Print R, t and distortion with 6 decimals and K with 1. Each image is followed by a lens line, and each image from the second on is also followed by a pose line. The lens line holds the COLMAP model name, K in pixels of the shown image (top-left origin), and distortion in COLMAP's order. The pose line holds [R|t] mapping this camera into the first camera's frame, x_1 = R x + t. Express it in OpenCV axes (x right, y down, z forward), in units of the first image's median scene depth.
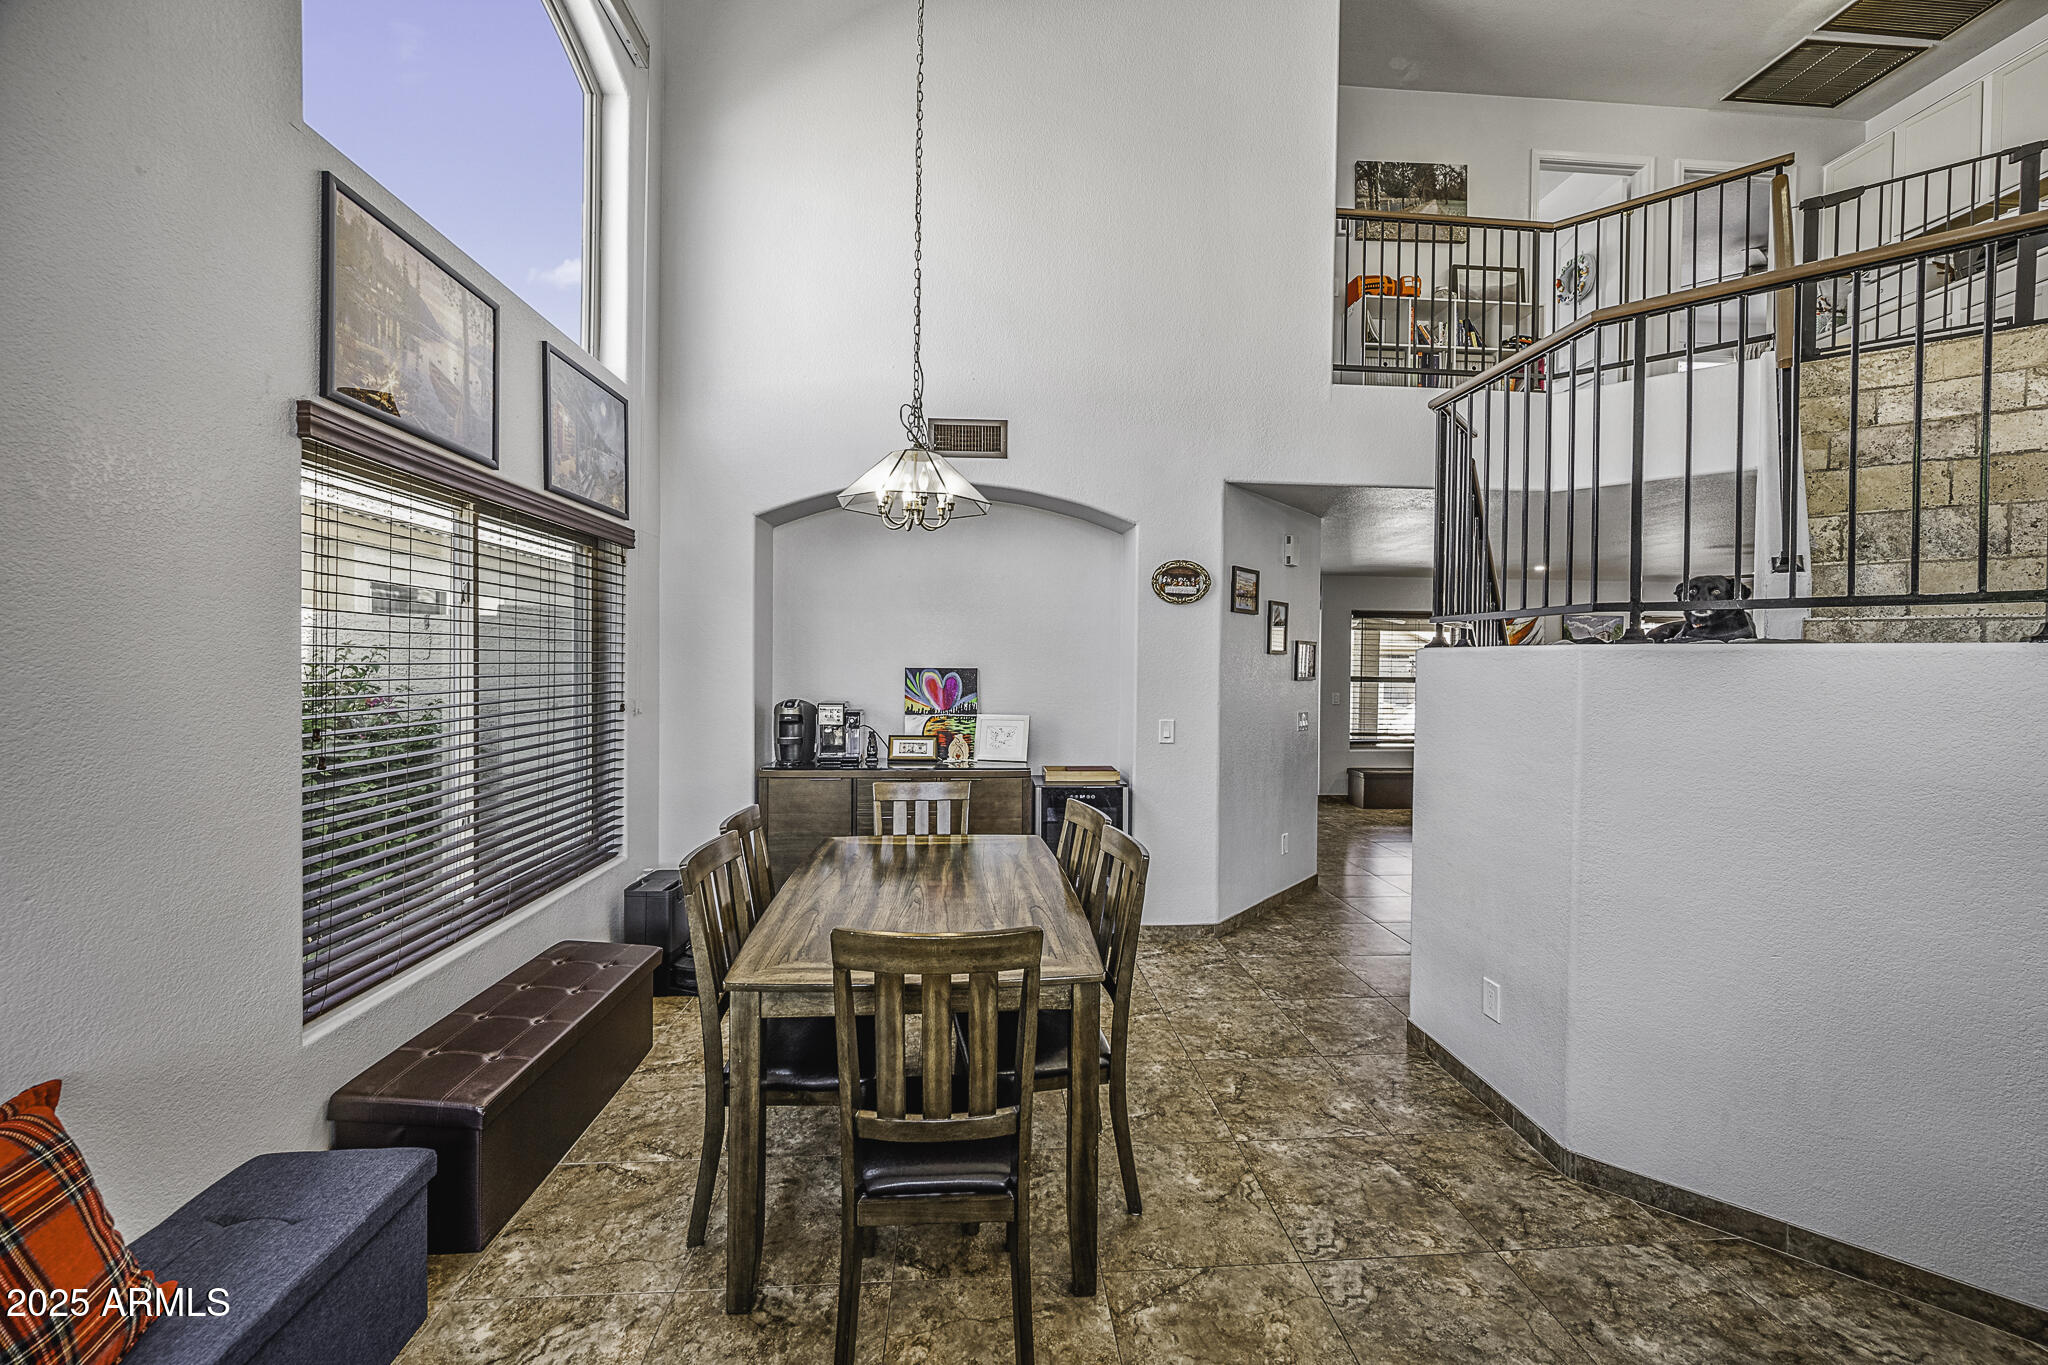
lens RADIAL K [[835.9, 0, 1022.1], [0, 835.9, 665.6], [0, 0, 1]] dist [0.000284, -0.000398]
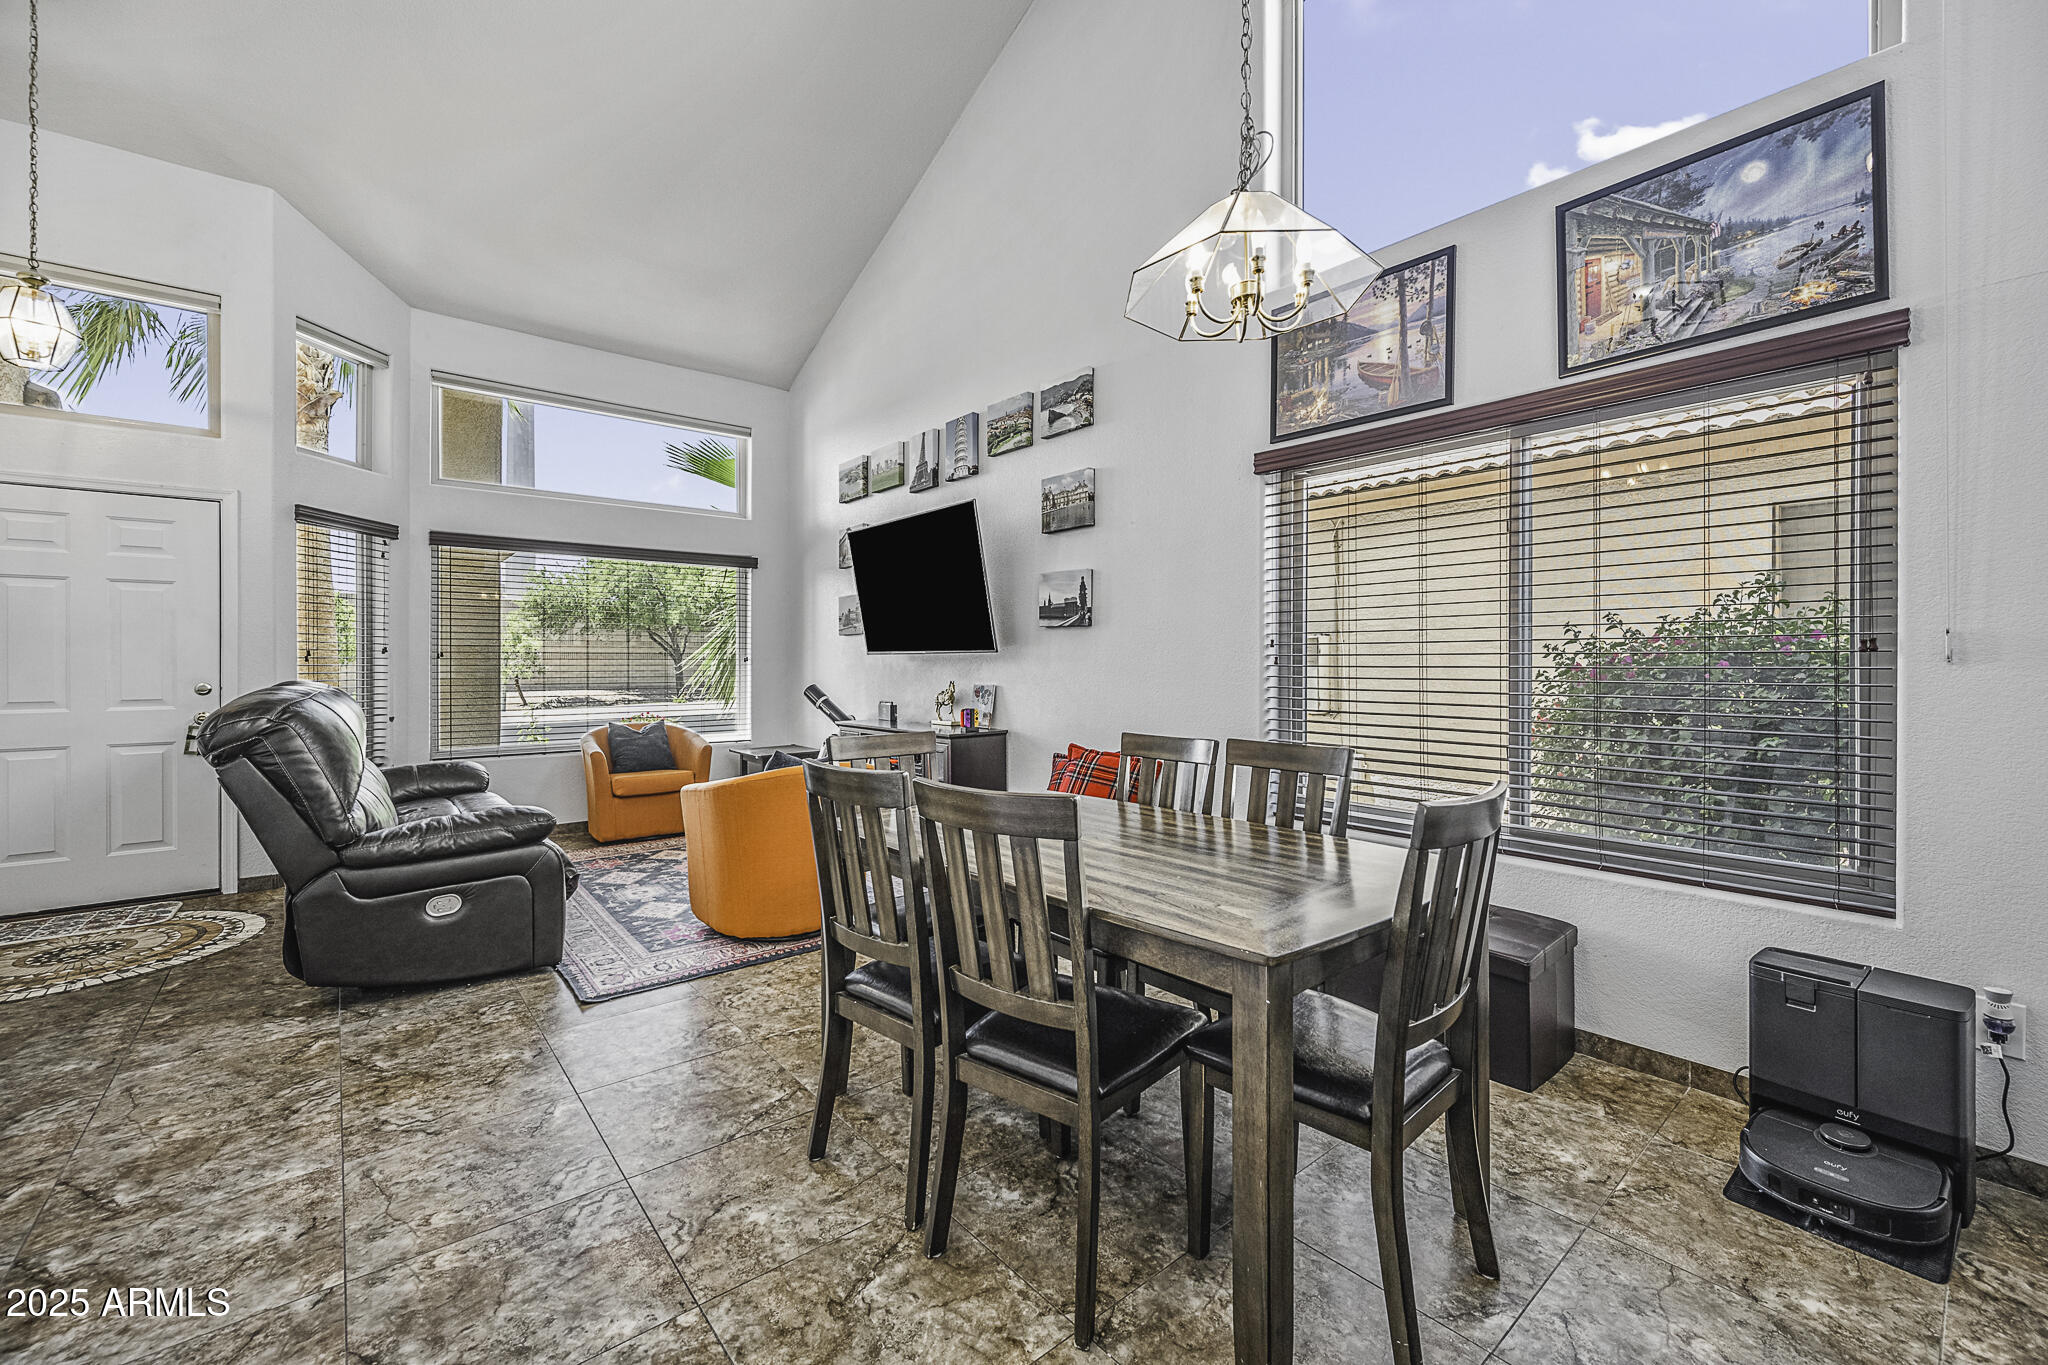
lens RADIAL K [[835.9, 0, 1032.2], [0, 835.9, 667.9], [0, 0, 1]] dist [0.000284, -0.000398]
pose [[-0.812645, -0.012543, -0.582624, 0.232168], [-0.012451, 0.999914, -0.004159, 0.061688], [0.582626, 0.003874, -0.812731, 0.906771]]
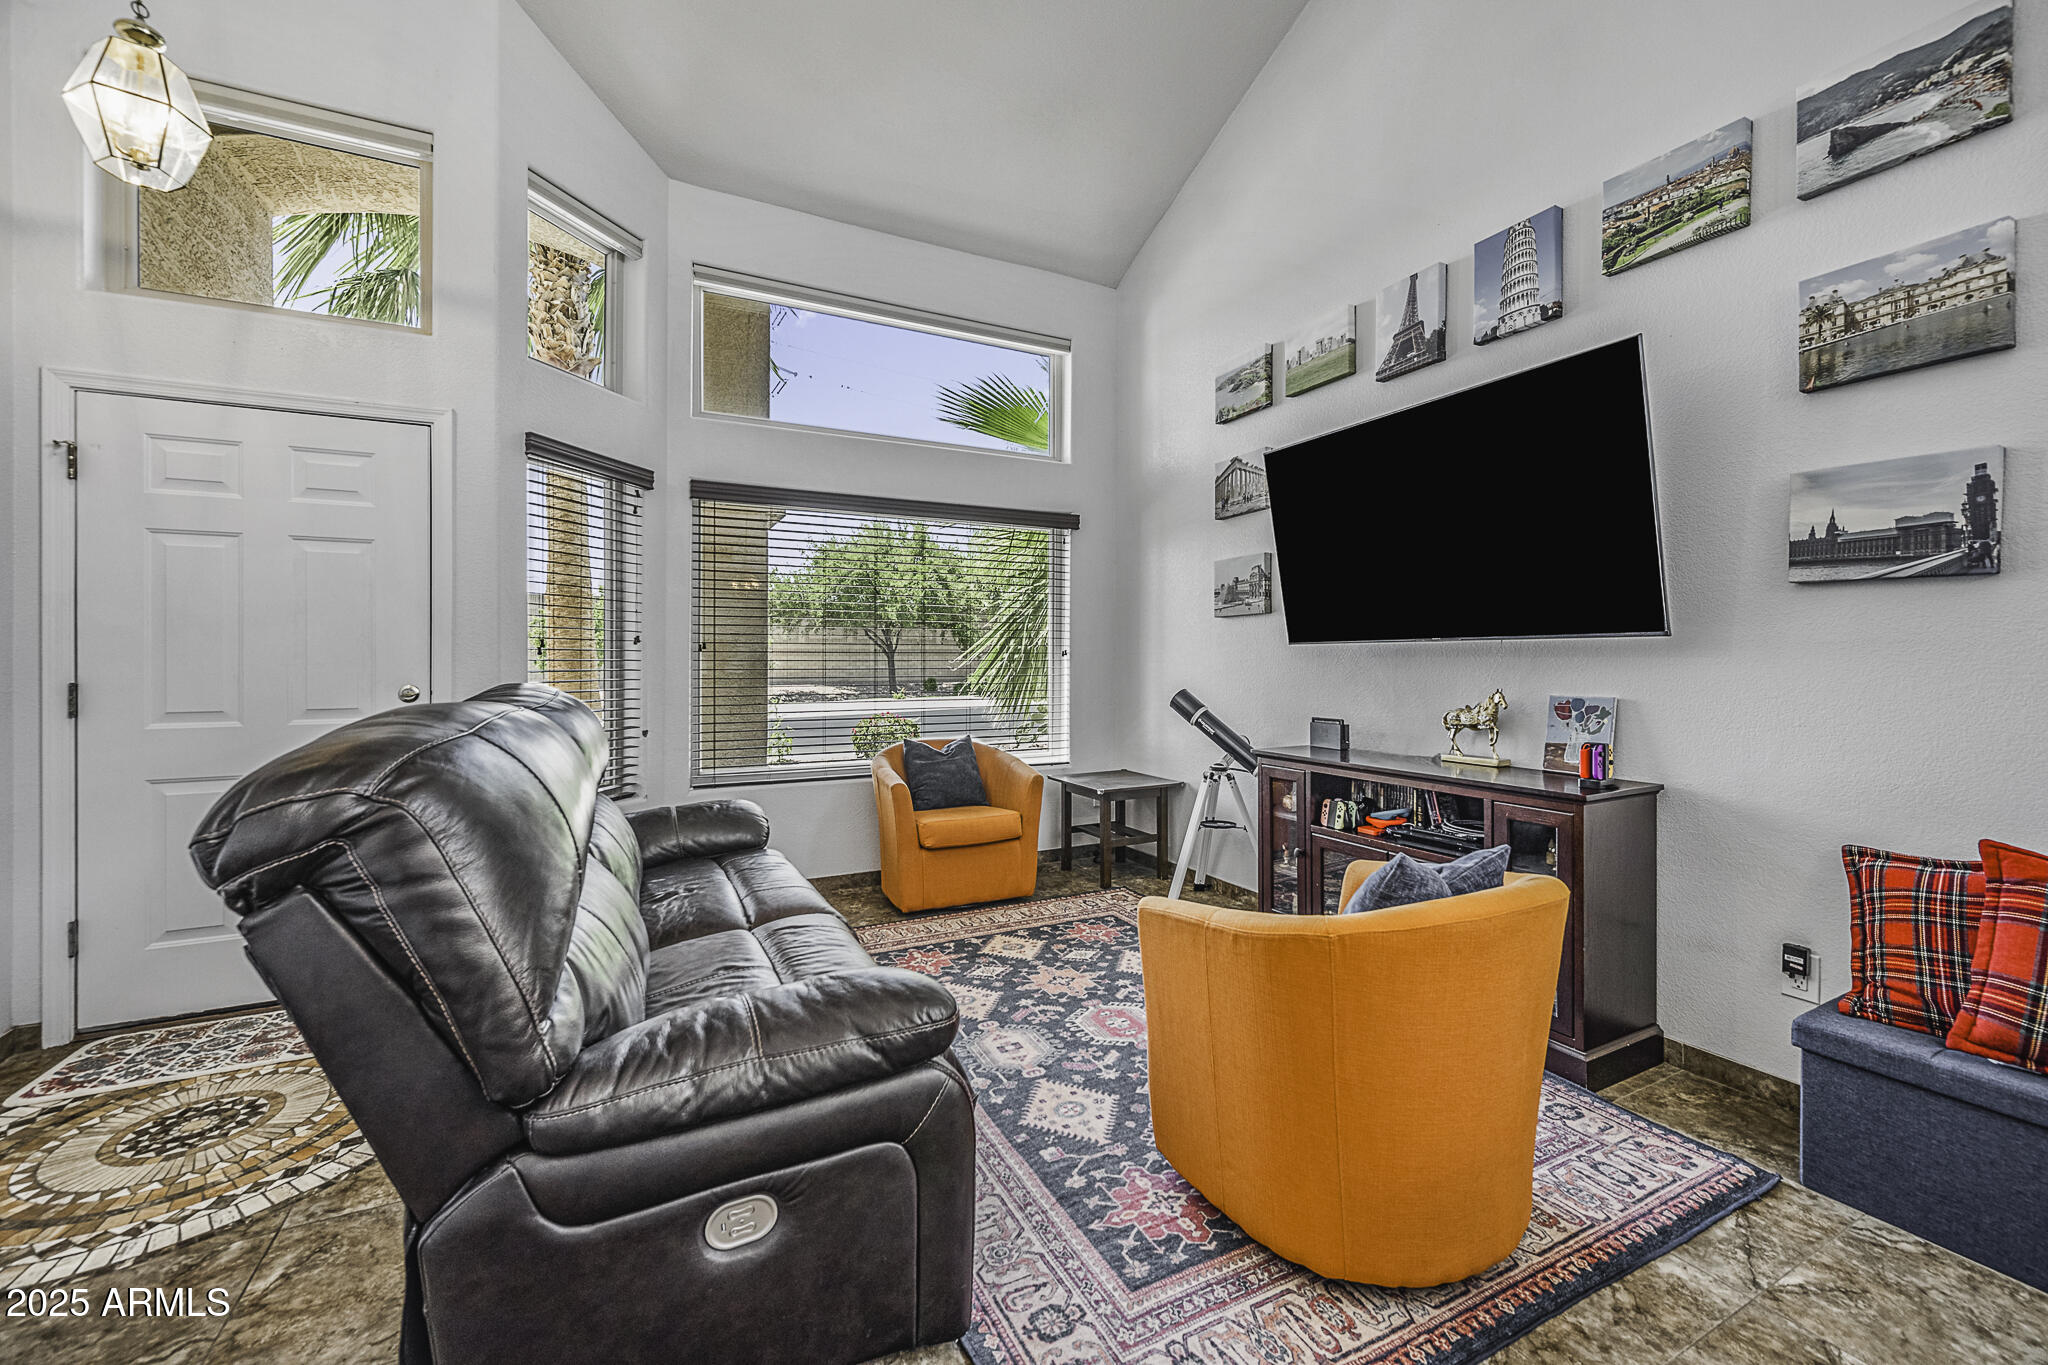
lens RADIAL K [[835.9, 0, 1024.0], [0, 835.9, 665.1], [0, 0, 1]] dist [0.000284, -0.000398]
pose [[-0.925088, -0.014571, -0.379472, 0.244302], [-0.015651, 0.999877, -0.000240, 0.063418], [0.379429, 0.005717, -0.925203, 0.399199]]
